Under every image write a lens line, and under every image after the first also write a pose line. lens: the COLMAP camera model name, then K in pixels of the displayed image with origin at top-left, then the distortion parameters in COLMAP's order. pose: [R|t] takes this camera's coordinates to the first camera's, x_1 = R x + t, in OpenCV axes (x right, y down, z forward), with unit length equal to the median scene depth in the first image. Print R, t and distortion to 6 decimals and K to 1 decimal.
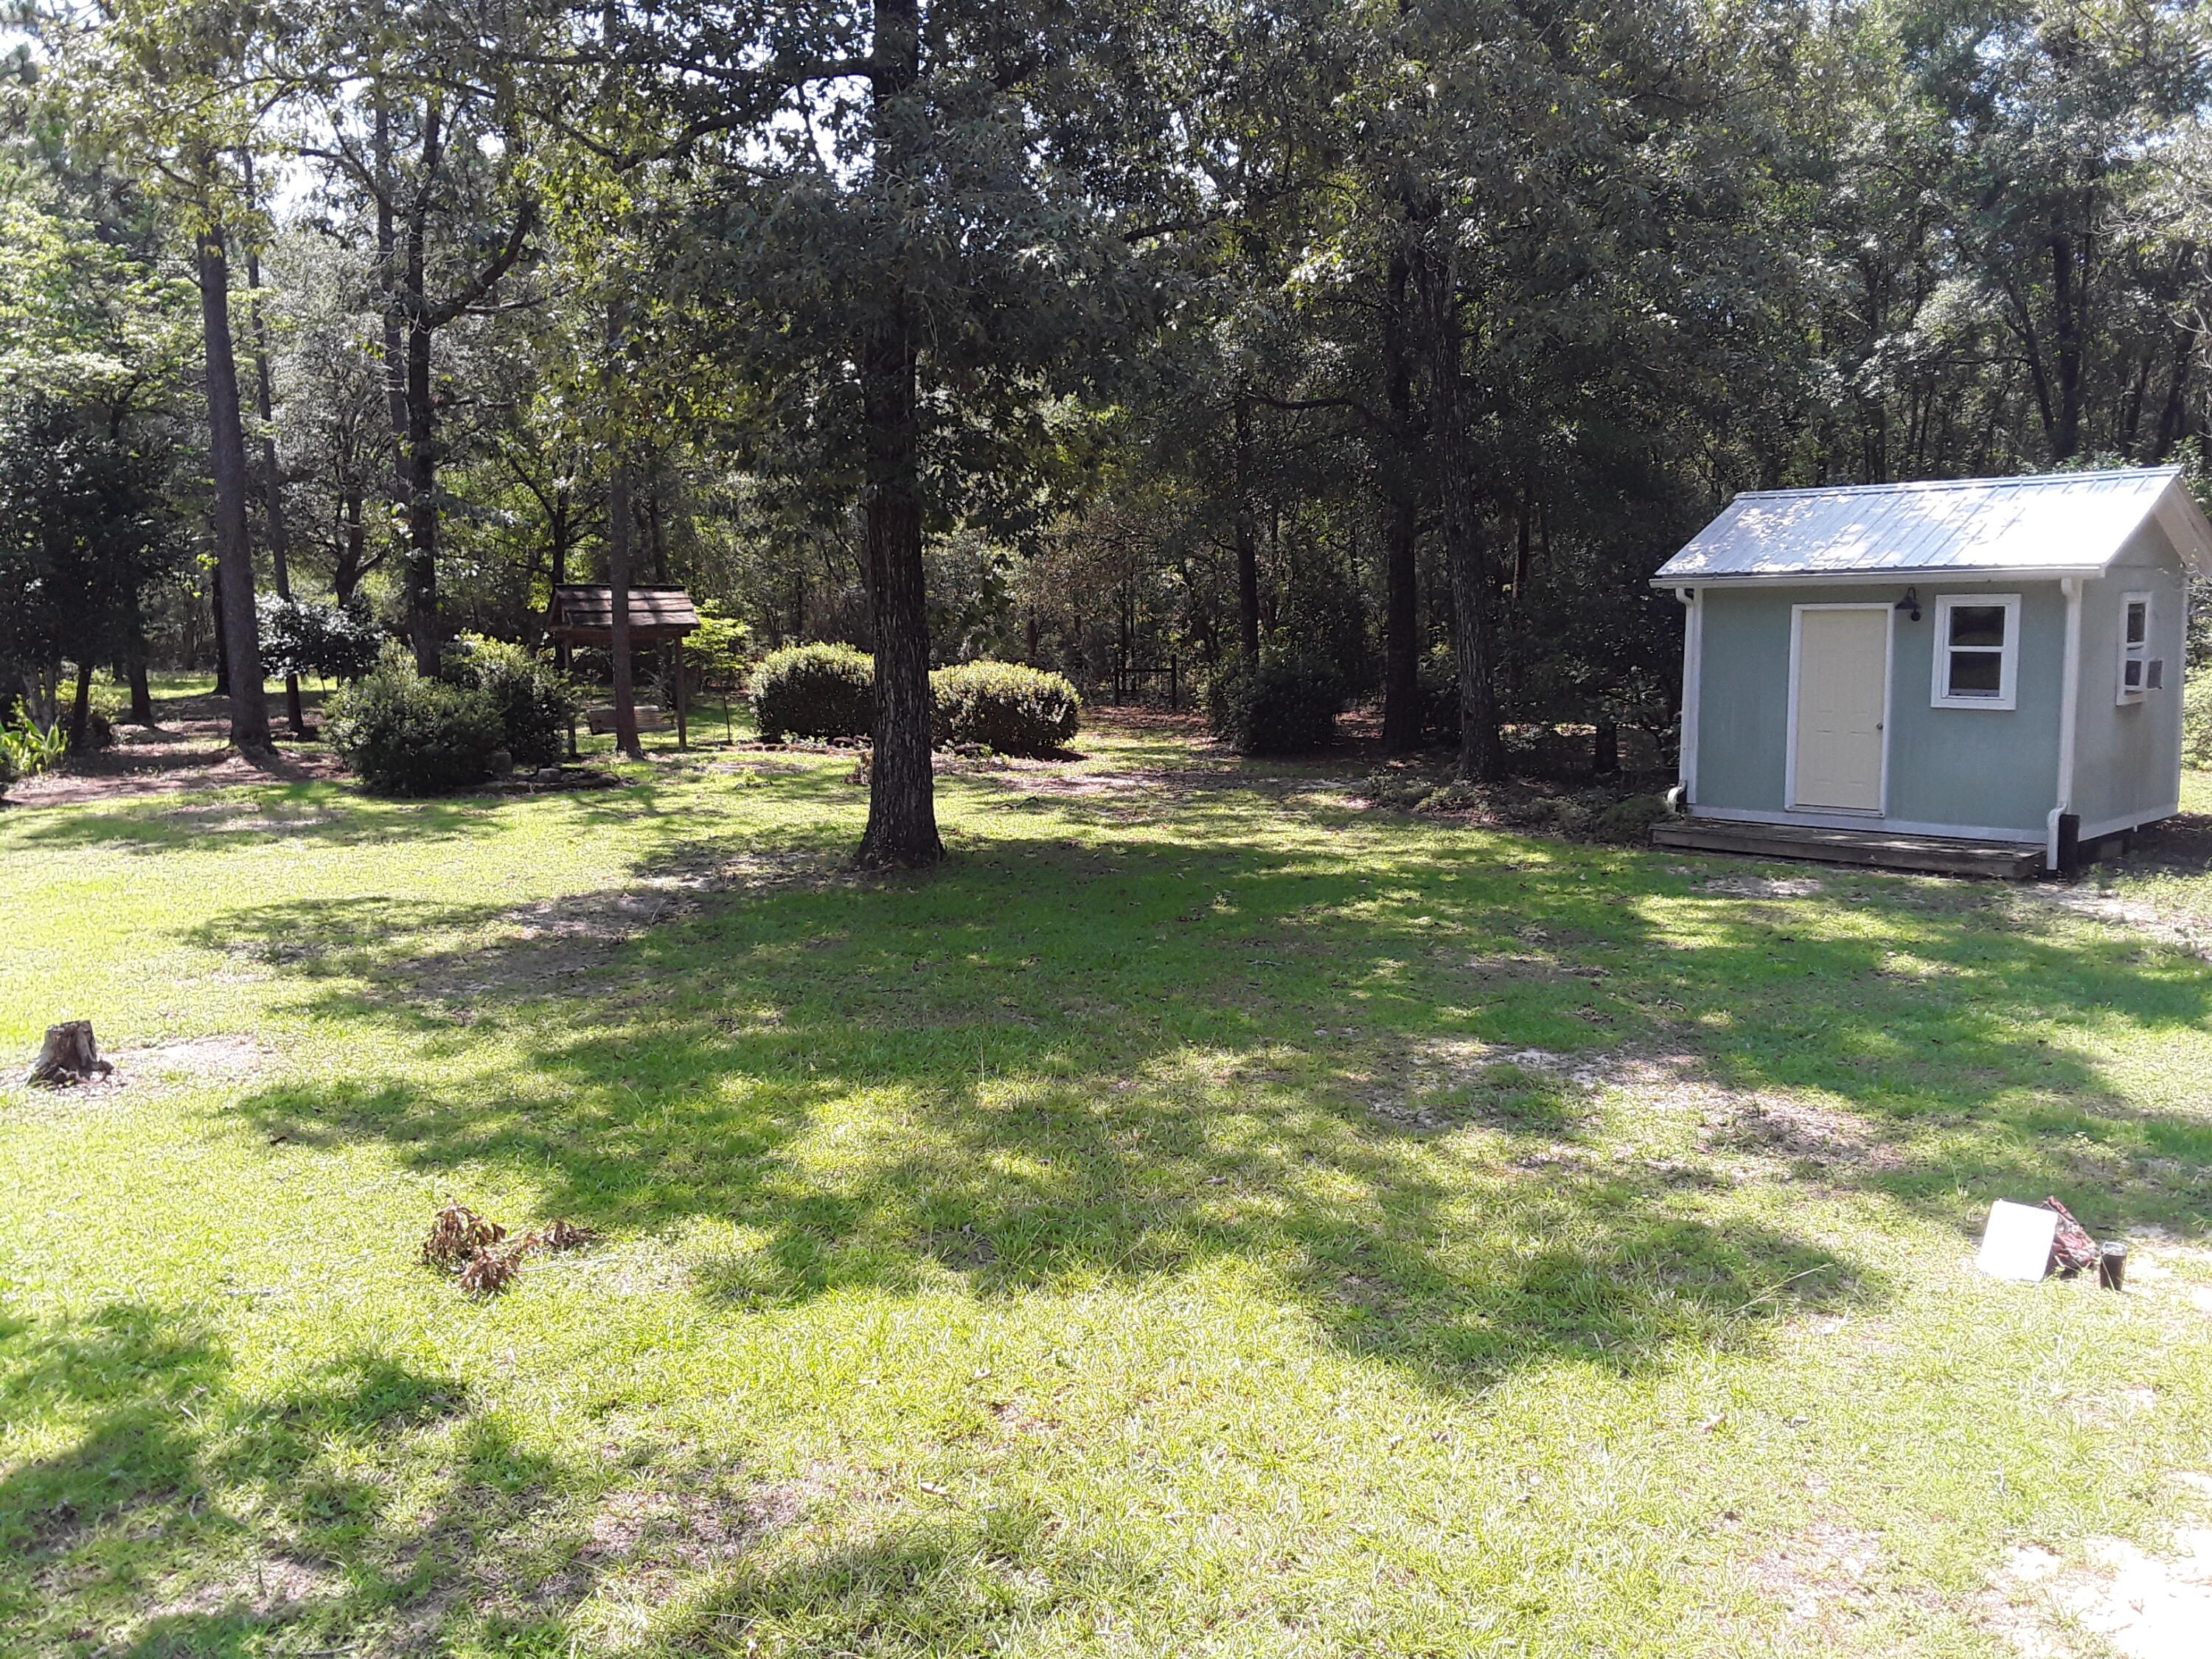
lens RADIAL K [[1761.6, 0, 1094.7], [0, 1761.6, 812.9], [0, 0, 1]] dist [0.016314, -0.009118]
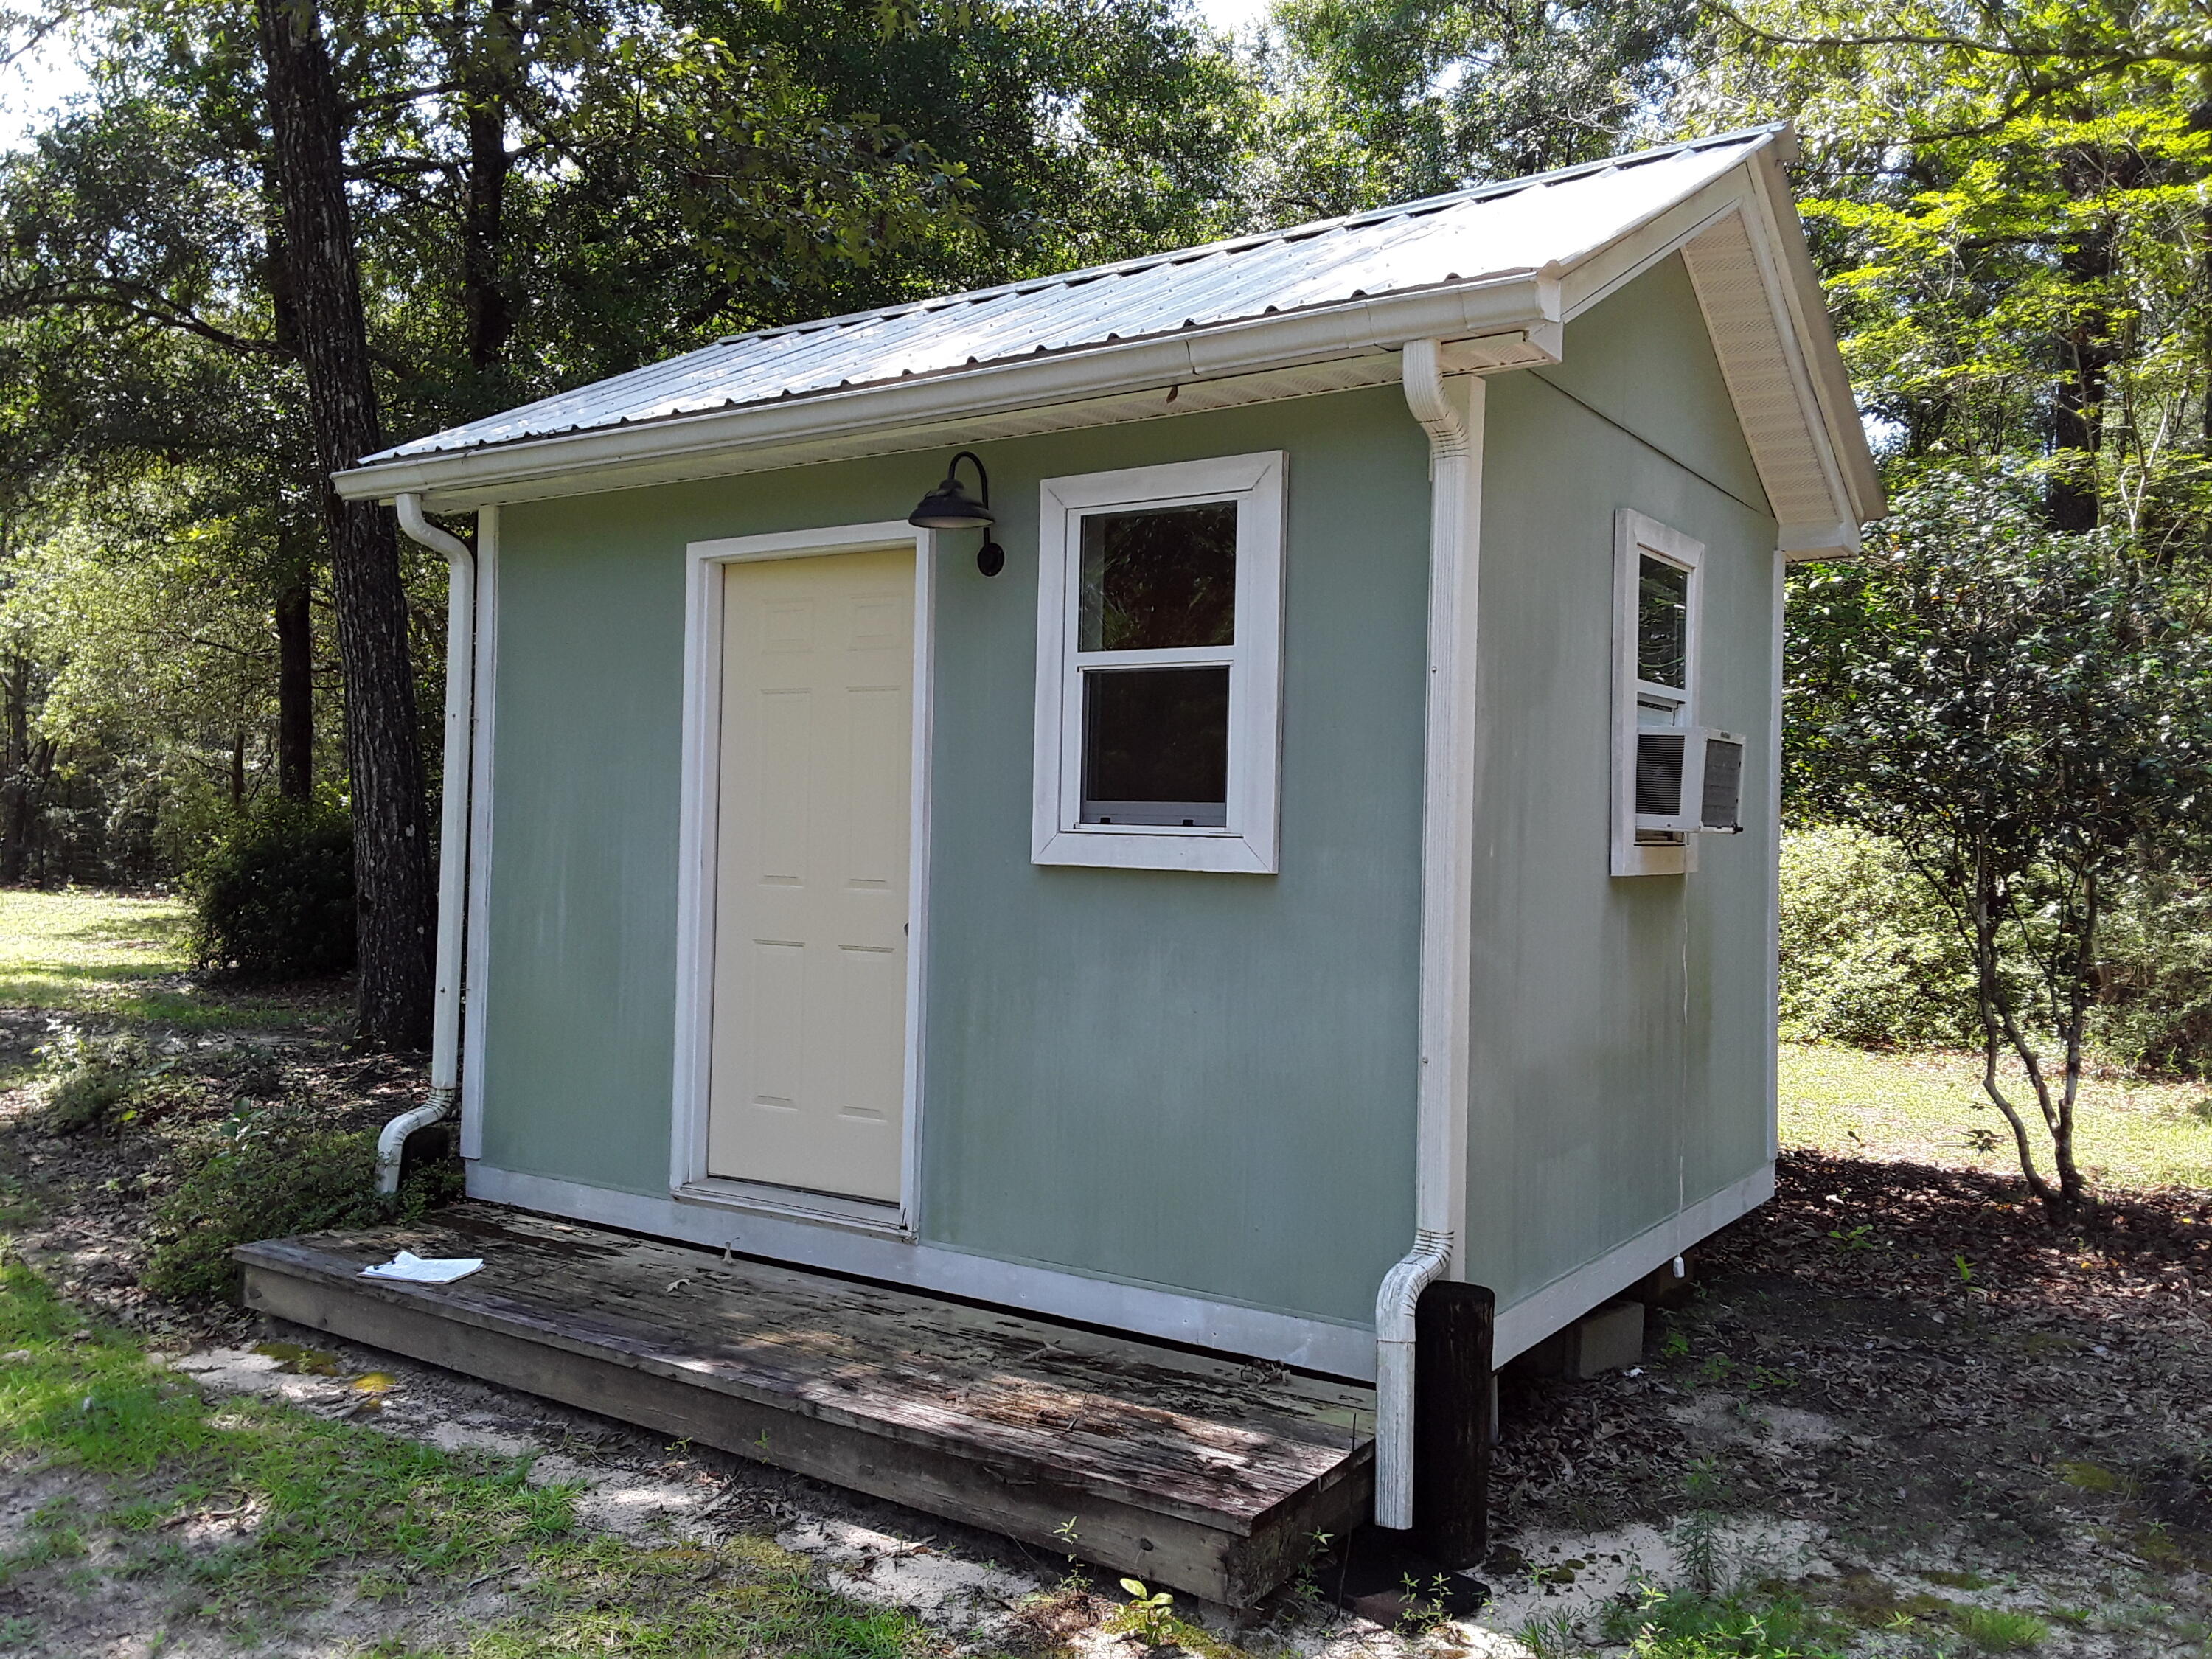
lens RADIAL K [[1761.6, 0, 1096.1], [0, 1761.6, 852.1], [0, 0, 1]] dist [0.016314, -0.009118]
pose [[0.974045, 0.032668, 0.223983, 0.420015], [-0.008811, 0.994253, -0.106694, -0.031340], [-0.226181, 0.101951, 0.968735, 0.721078]]
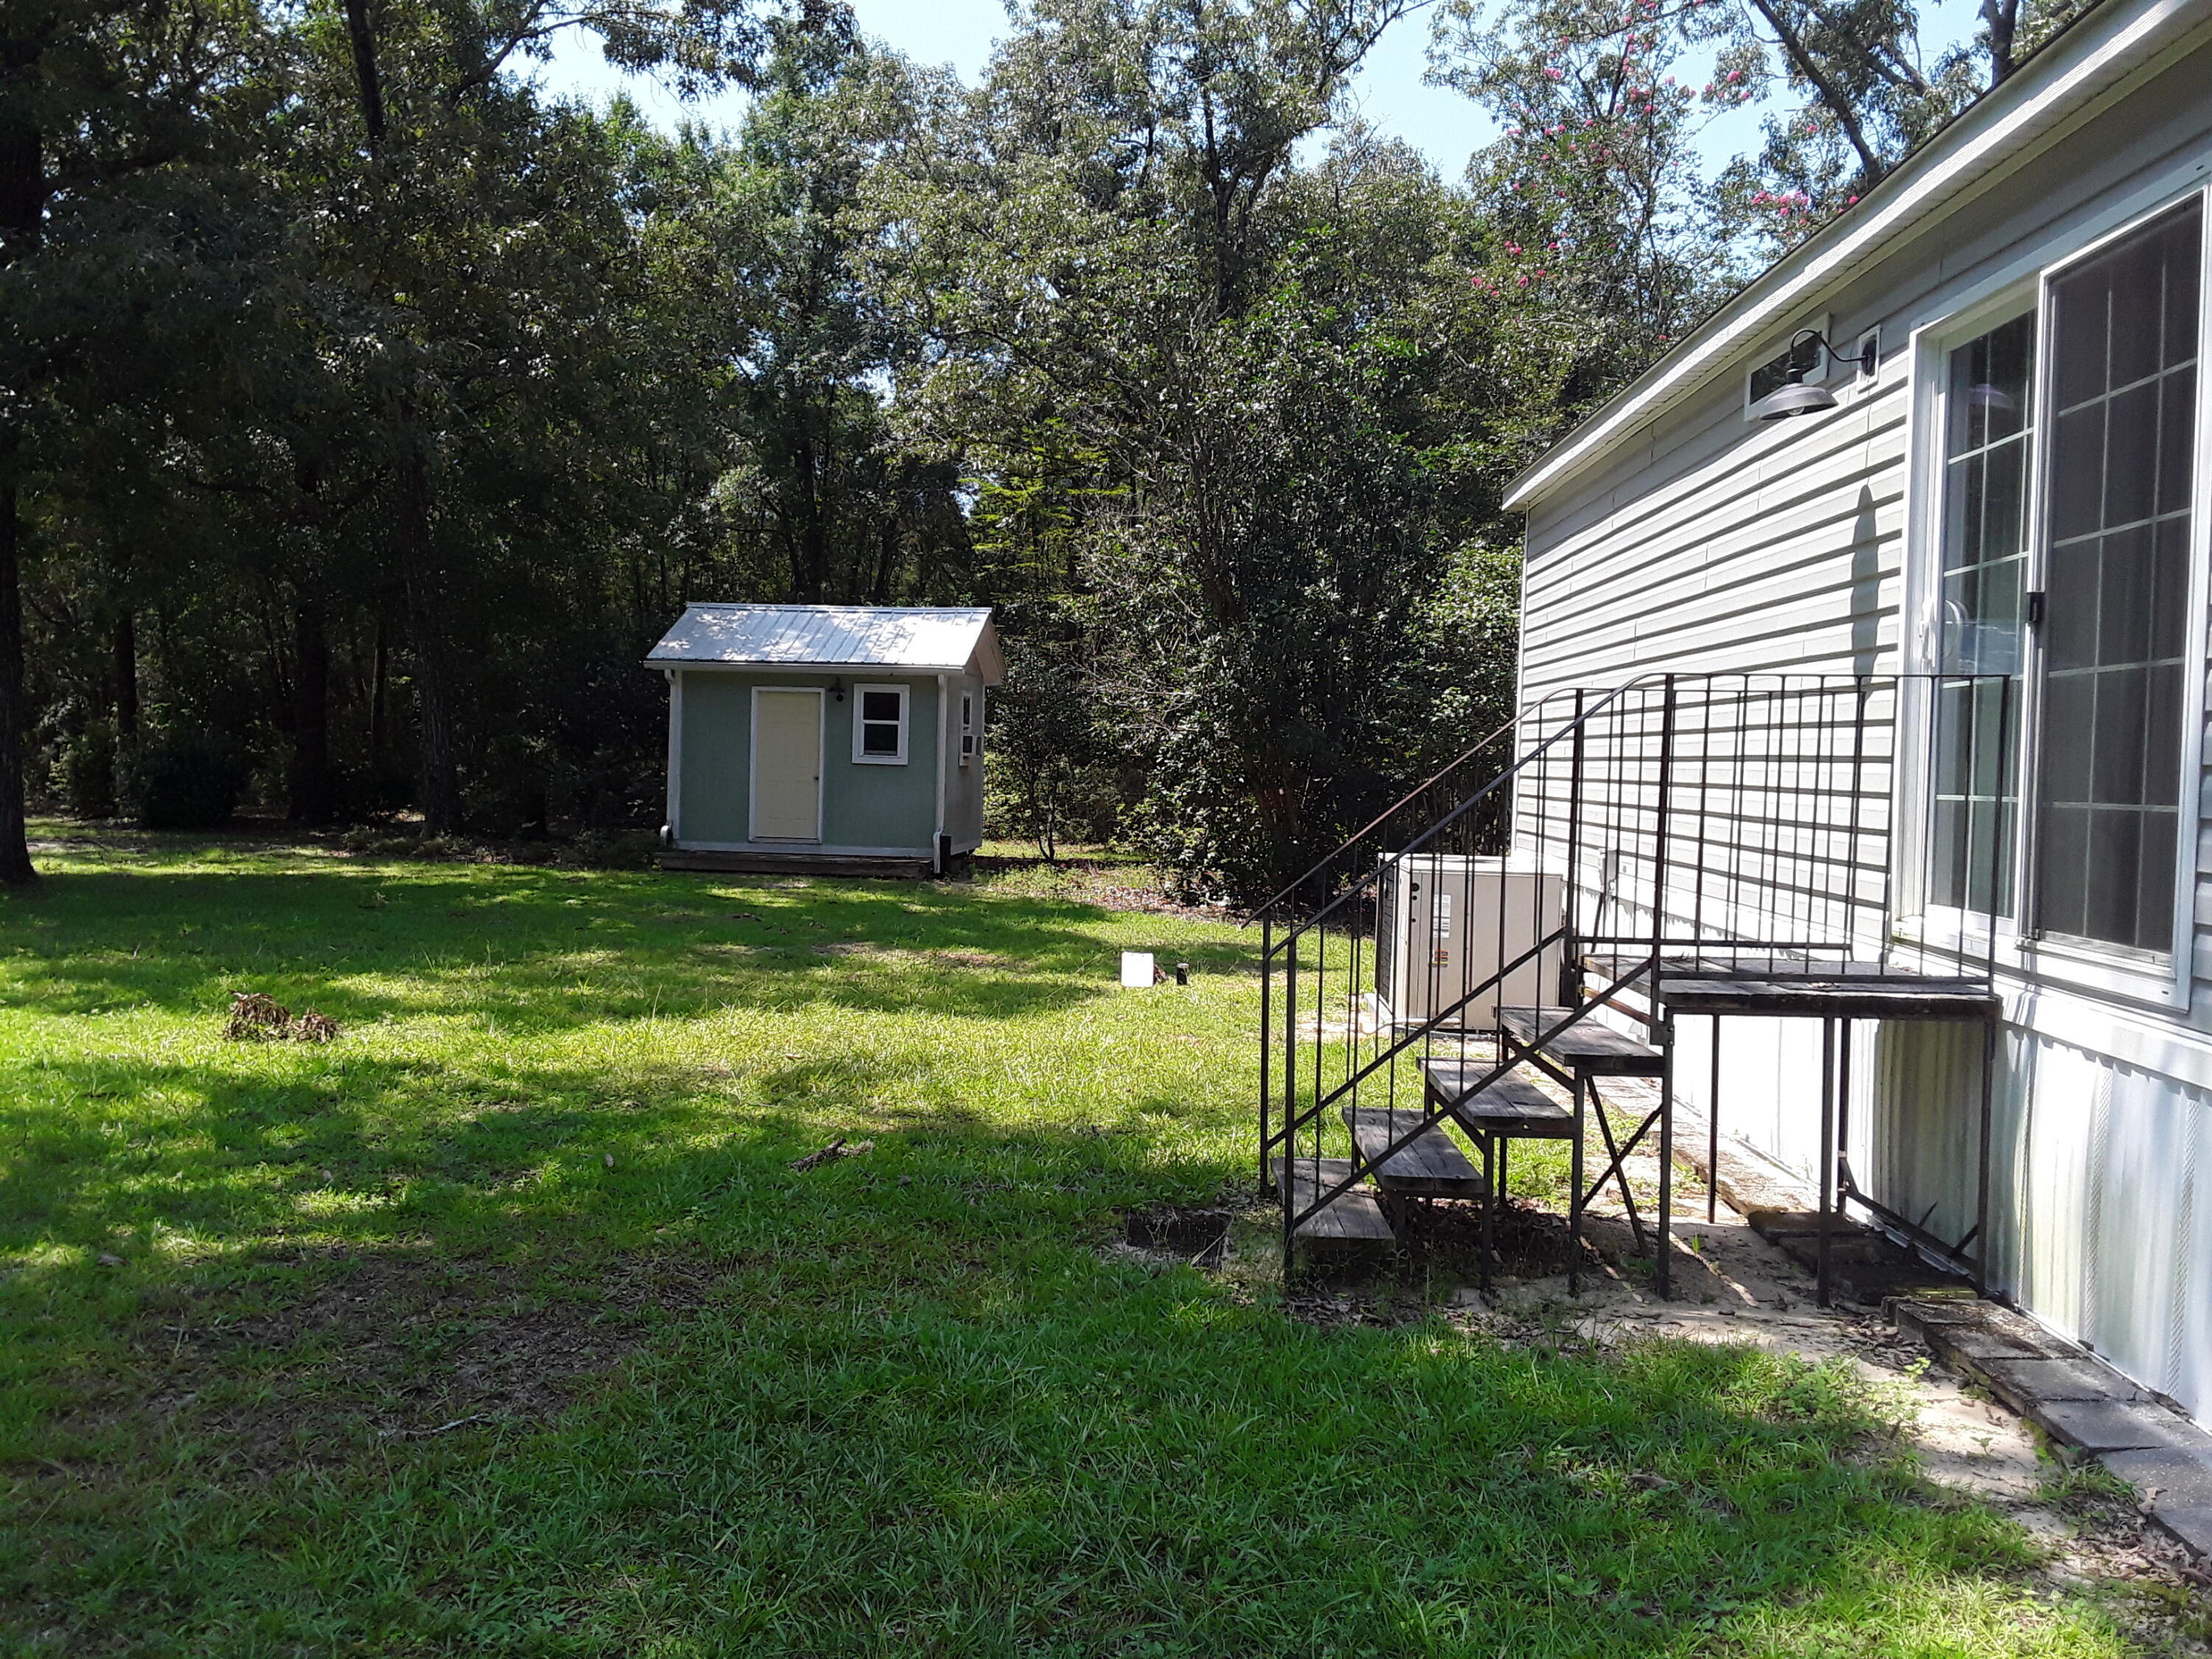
lens RADIAL K [[1761.6, 0, 1099.3], [0, 1761.6, 846.5], [0, 0, 1]] dist [0.016314, -0.009118]
pose [[0.749888, 0.001447, 0.661564, -0.302062], [0.040581, 0.998014, -0.048181, 0.080988], [-0.660319, 0.062977, 0.748340, -0.166659]]
